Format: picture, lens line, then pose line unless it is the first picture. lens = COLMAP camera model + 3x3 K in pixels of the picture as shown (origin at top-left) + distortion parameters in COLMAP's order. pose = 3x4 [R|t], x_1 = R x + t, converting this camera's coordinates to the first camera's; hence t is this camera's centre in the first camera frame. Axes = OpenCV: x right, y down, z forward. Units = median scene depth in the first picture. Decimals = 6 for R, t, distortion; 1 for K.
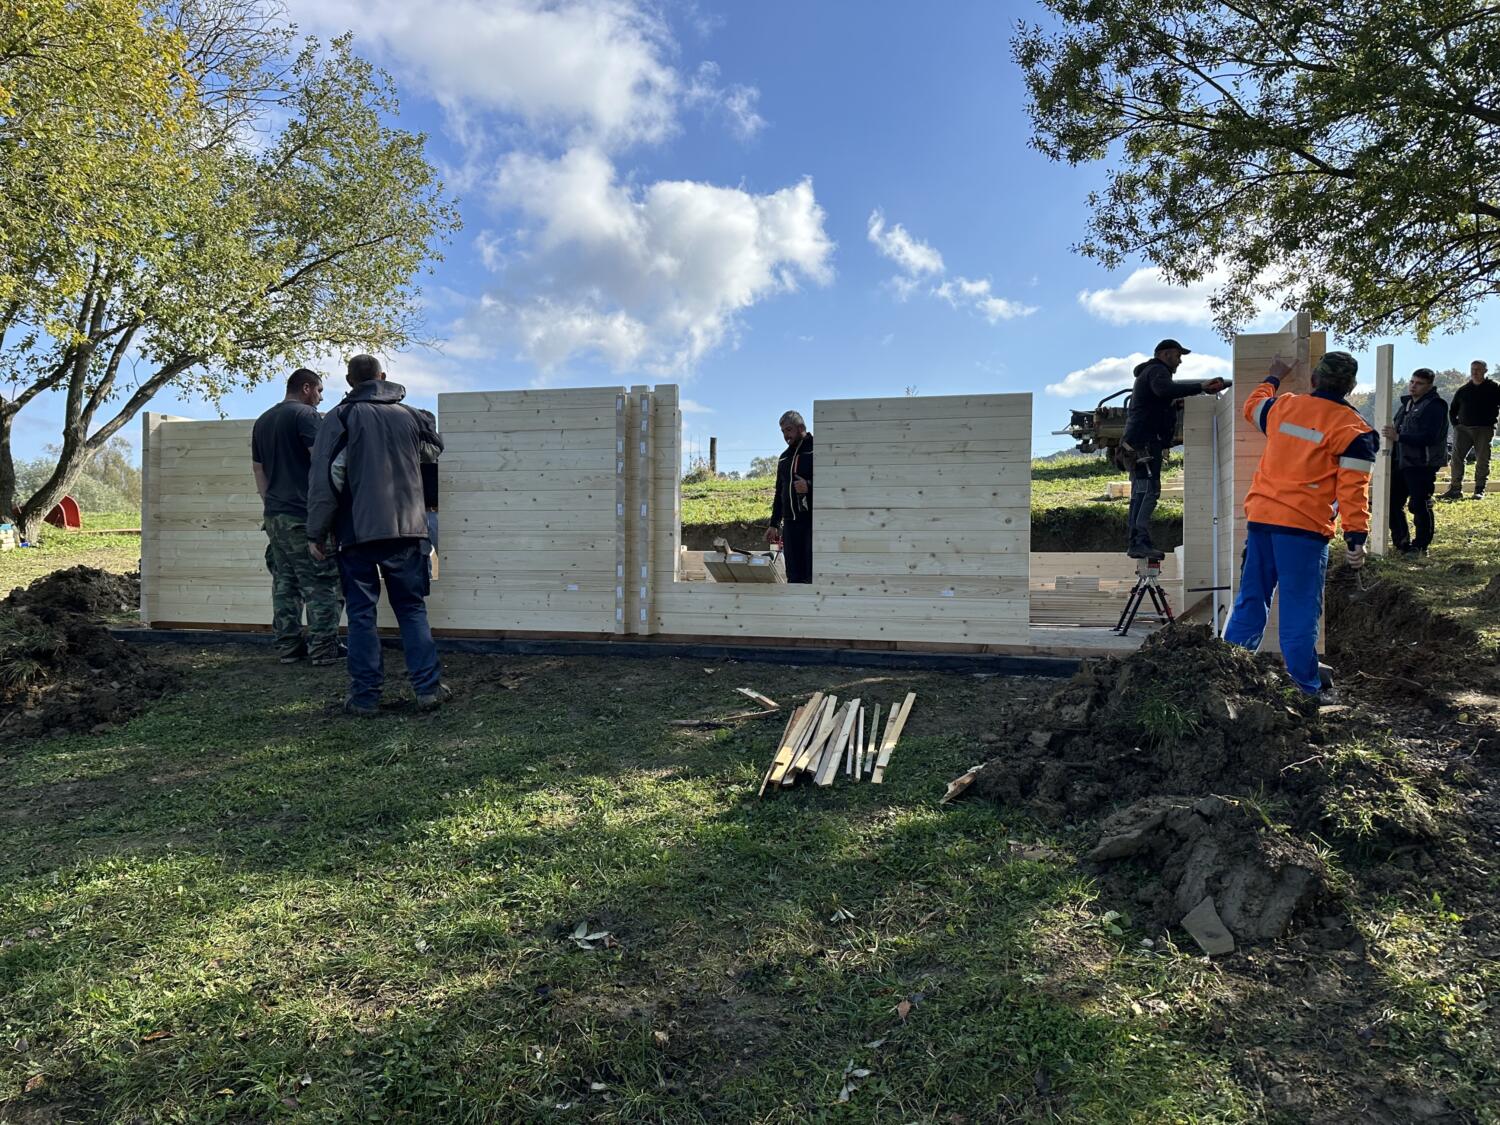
lens RADIAL K [[1063.4, 0, 745.0], [0, 1063.4, 549.6], [0, 0, 1]] dist [0.099118, -0.104315]
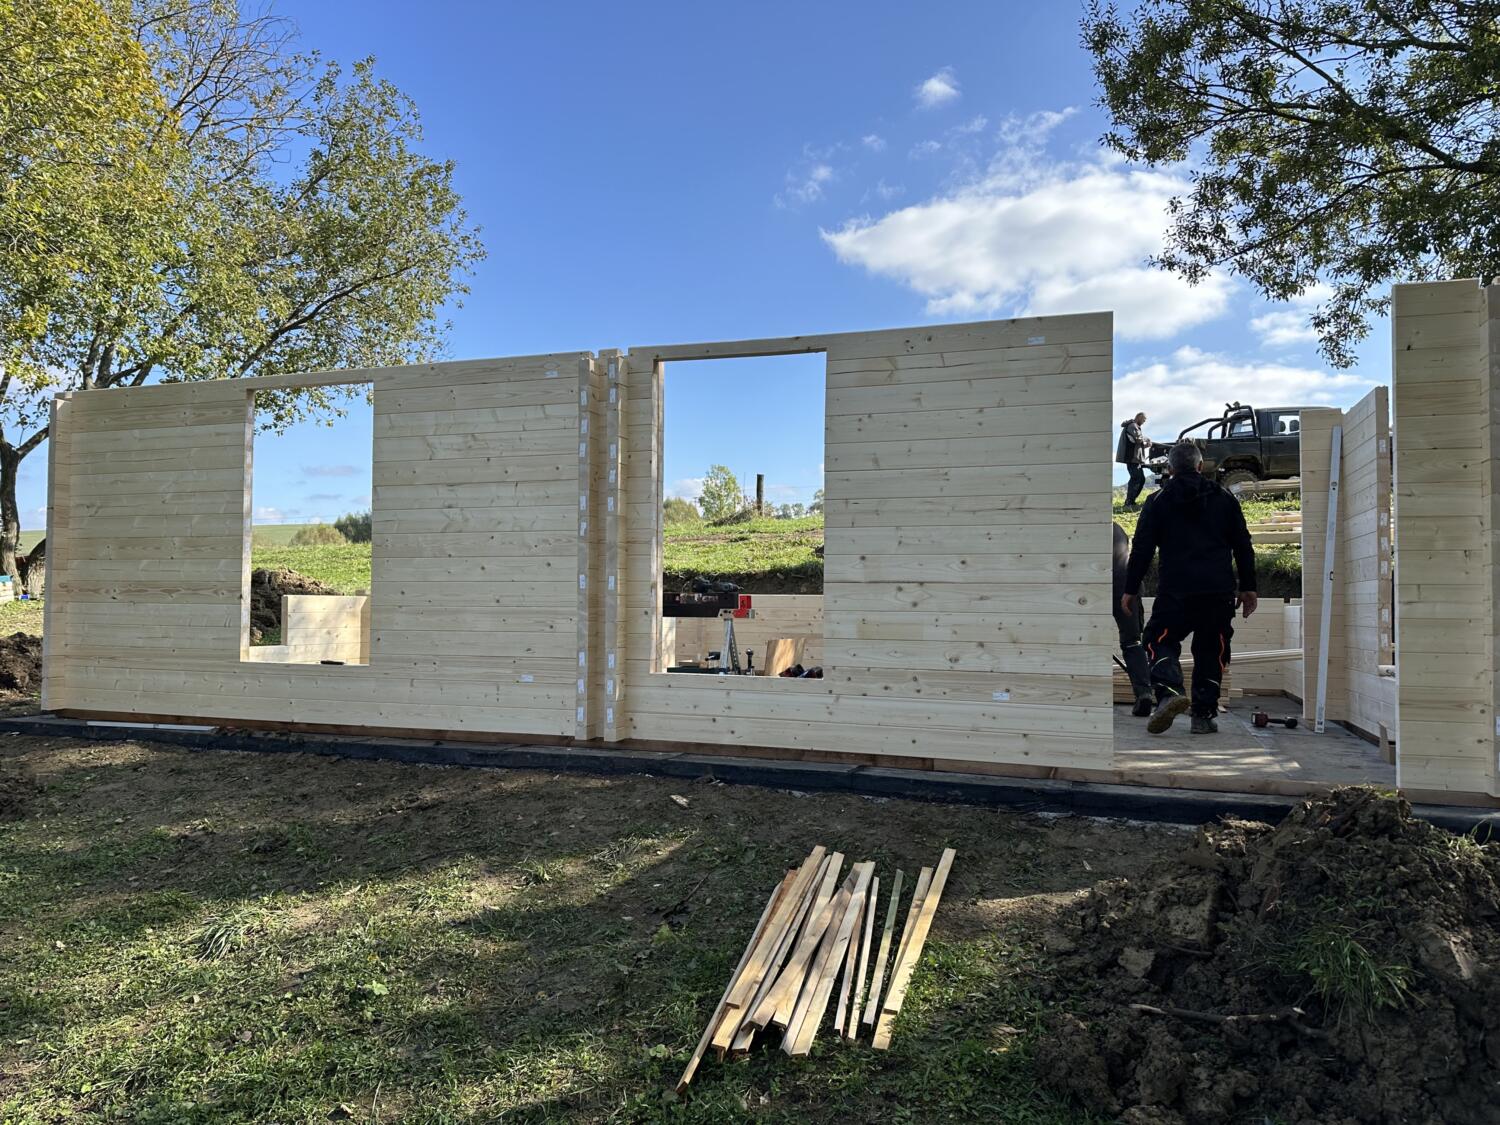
lens RADIAL K [[1036.6, 0, 750.0], [0, 1036.6, 562.5], [0, 0, 1]] dist [0.085961, -0.105805]
pose [[0.998074, -0.003176, -0.061948, 0.032471], [0.002335, 0.999904, -0.013640, -0.024315], [0.061986, 0.013469, 0.997986, 0.139085]]
